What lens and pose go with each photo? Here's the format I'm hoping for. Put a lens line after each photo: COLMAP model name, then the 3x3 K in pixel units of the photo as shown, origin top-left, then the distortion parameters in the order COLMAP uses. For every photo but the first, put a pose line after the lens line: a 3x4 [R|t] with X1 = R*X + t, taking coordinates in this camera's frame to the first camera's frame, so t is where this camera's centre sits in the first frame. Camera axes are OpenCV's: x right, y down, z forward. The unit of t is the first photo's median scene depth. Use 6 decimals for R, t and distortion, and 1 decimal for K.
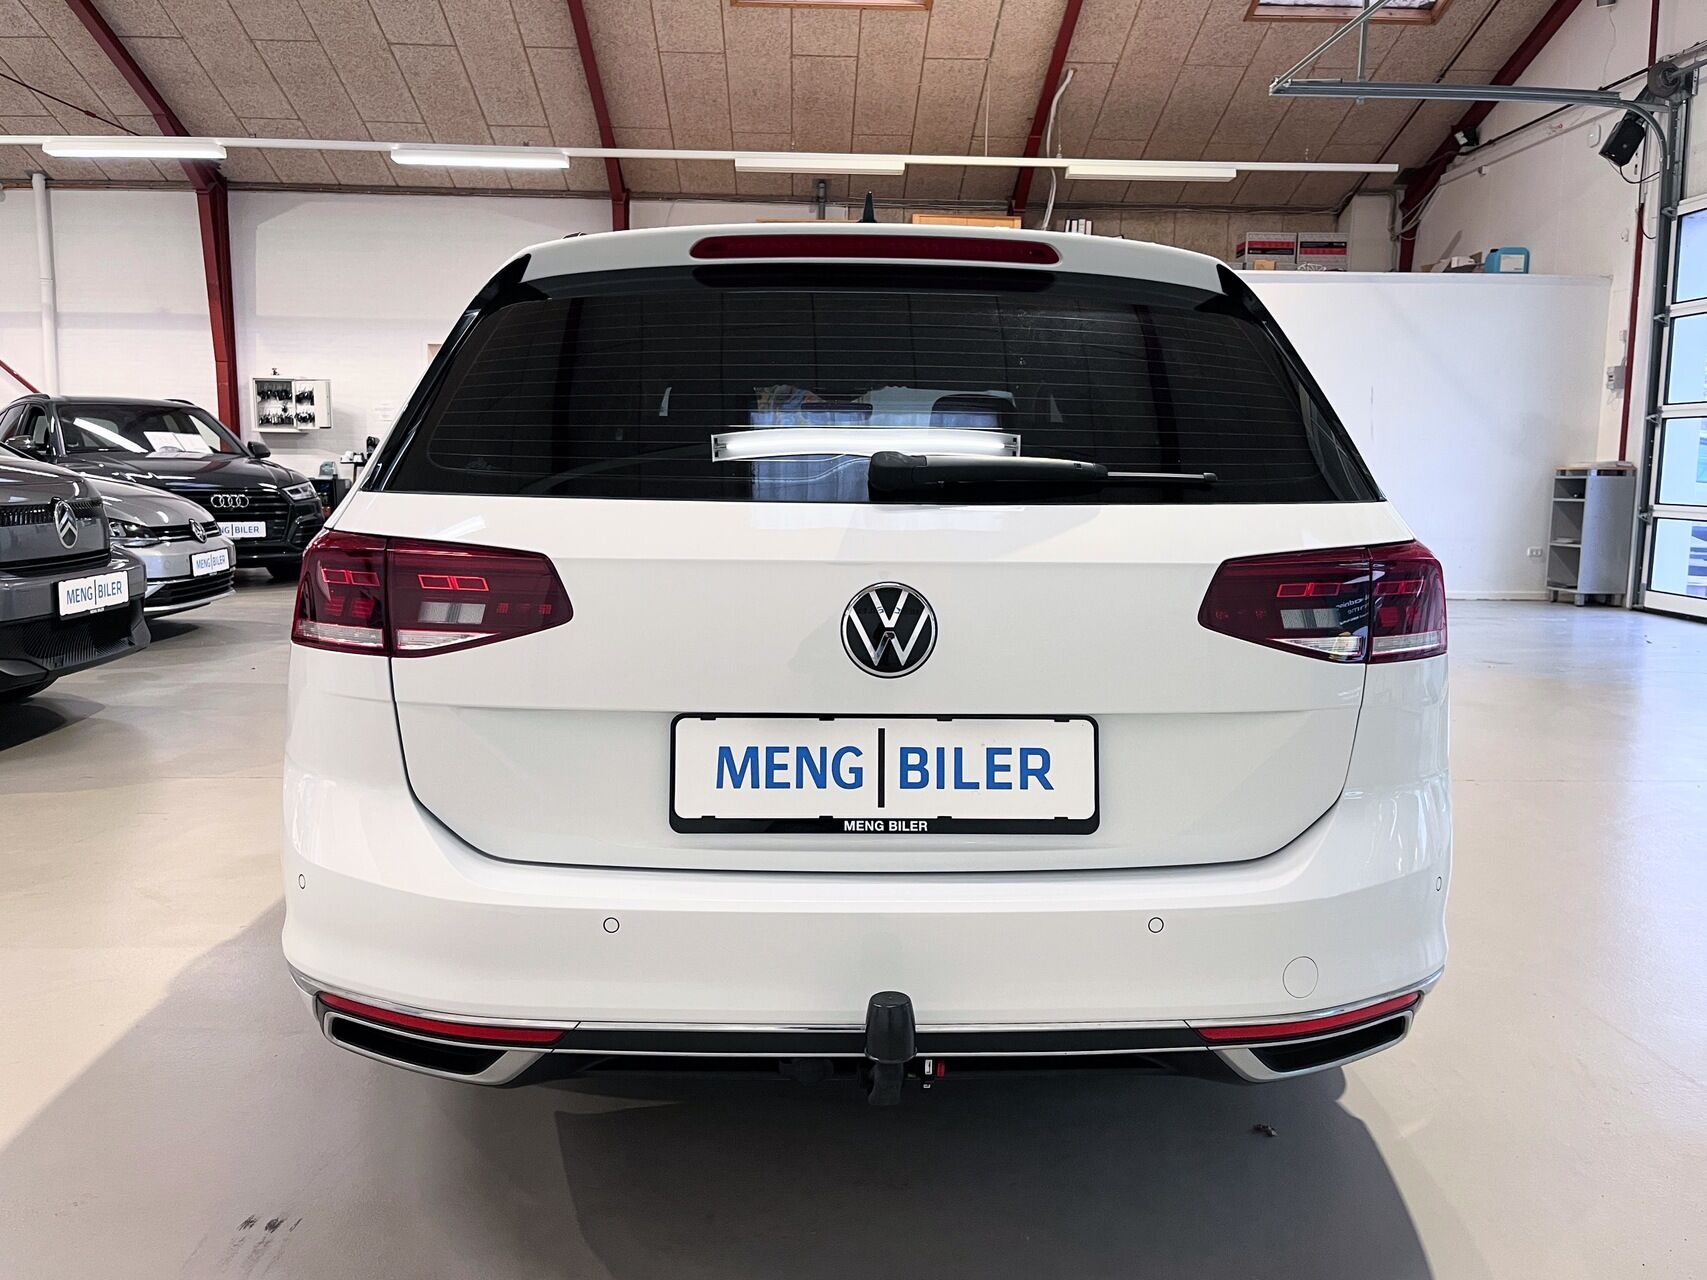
lens RADIAL K [[1305.9, 0, 900.8], [0, 1305.9, 635.1], [0, 0, 1]] dist [0.056823, -0.078916]
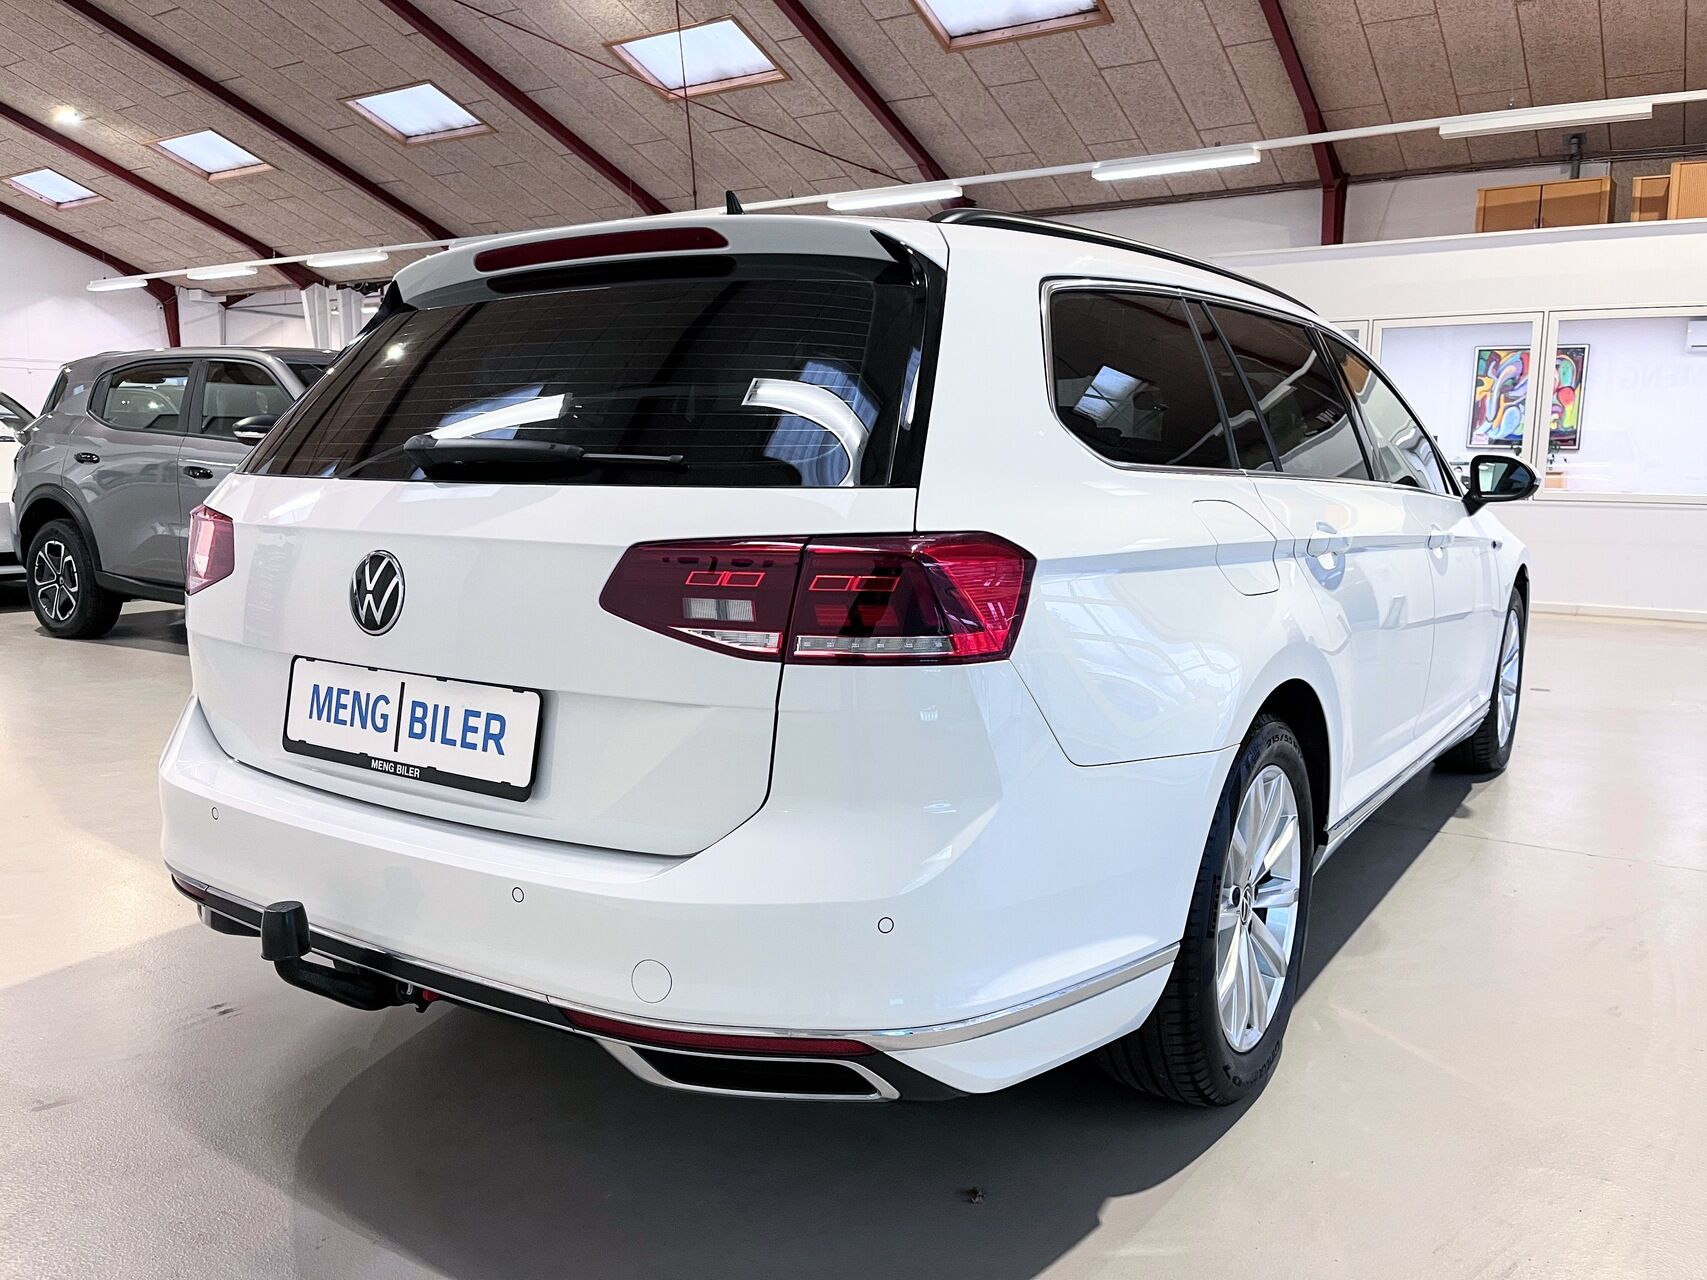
lens RADIAL K [[1305.9, 0, 856.9], [0, 1305.9, 634.7], [0, 0, 1]] dist [0.056823, -0.078916]
pose [[0.814642, 0.073182, -0.575328, 0.946738], [-0.073812, 0.997023, 0.022307, -0.023148], [0.575248, 0.024294, 0.817618, 0.298432]]
